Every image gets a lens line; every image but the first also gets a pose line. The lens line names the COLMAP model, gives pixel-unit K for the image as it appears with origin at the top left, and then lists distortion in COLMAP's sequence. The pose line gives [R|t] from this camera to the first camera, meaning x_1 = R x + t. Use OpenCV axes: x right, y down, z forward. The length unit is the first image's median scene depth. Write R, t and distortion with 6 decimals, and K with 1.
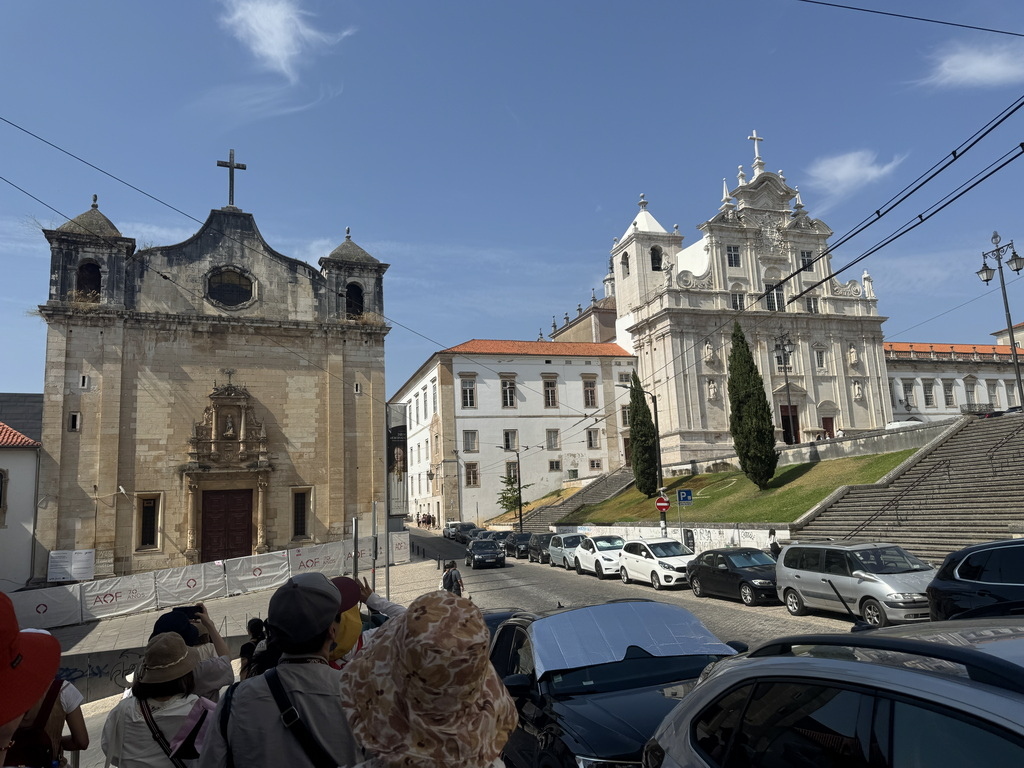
lens RADIAL K [[715.8, 0, 513.1], [0, 715.8, 384.2], [0, 0, 1]] dist [0.070936, -0.084272]
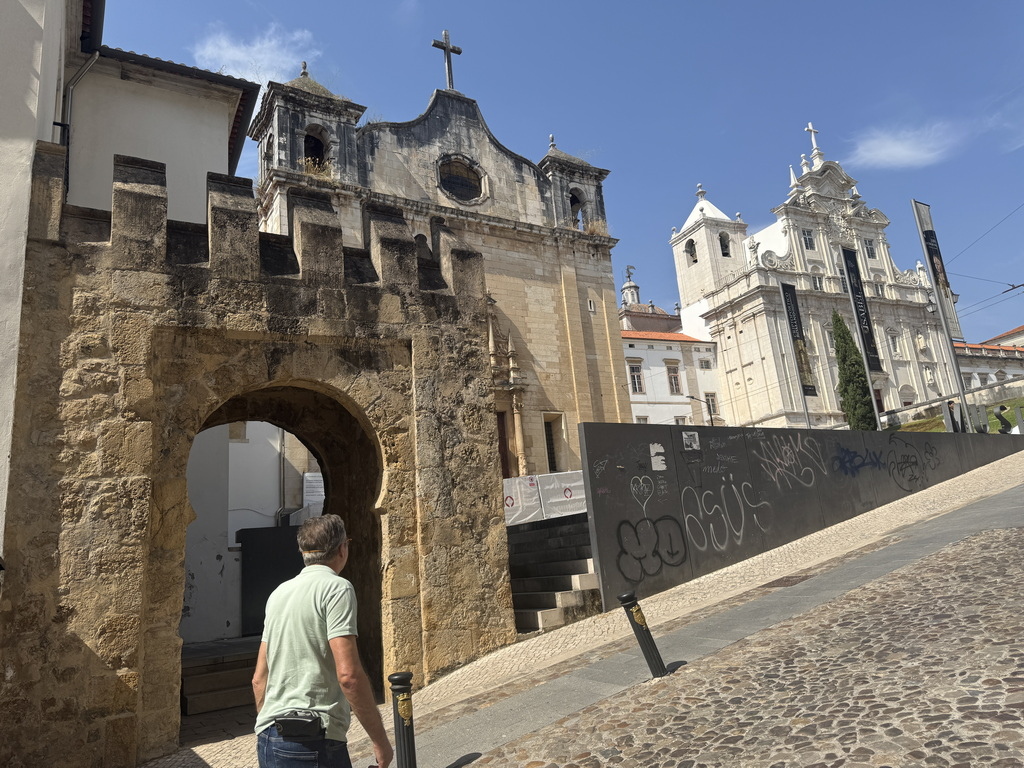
lens RADIAL K [[715.8, 0, 513.9], [0, 715.8, 377.3], [0, 0, 1]] dist [0.070936, -0.084272]
pose [[0.991191, -0.009584, 0.132091, -0.413975], [0.021239, 0.995972, -0.087110, 0.160101], [-0.130724, 0.089149, 0.987402, 0.171137]]
